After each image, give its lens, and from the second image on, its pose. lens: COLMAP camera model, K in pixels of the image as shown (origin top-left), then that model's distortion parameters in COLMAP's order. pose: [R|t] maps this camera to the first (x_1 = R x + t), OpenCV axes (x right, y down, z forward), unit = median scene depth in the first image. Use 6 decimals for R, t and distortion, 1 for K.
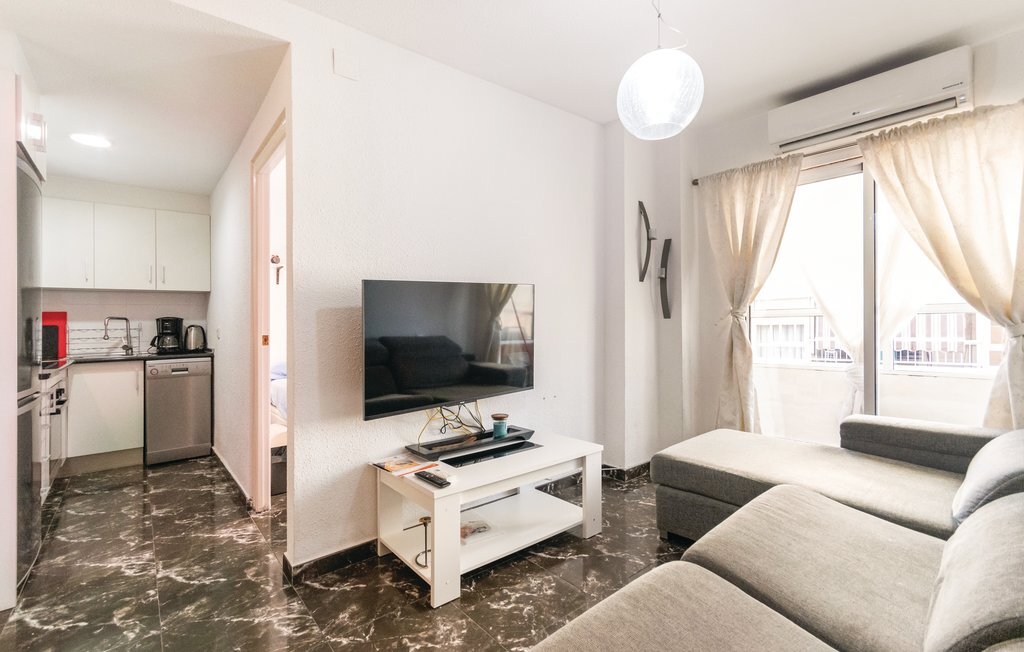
lens RADIAL K [[463.0, 0, 515.8], [0, 463.0, 336.3], [0, 0, 1]] dist [0.003527, -0.000293]
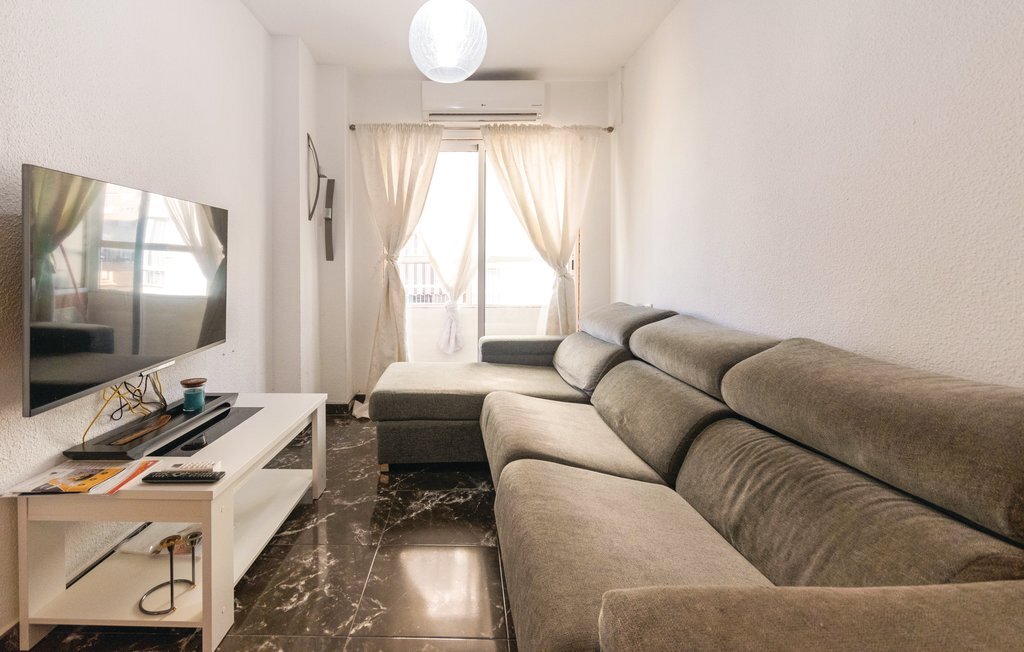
lens RADIAL K [[463.0, 0, 488.7], [0, 463.0, 295.3], [0, 0, 1]] dist [0.003527, -0.000293]
pose [[0.652224, -0.029351, 0.757458, -0.286100], [0.014808, 0.999553, 0.025981, 0.021262], [-0.757882, -0.005729, 0.652367, 0.154169]]
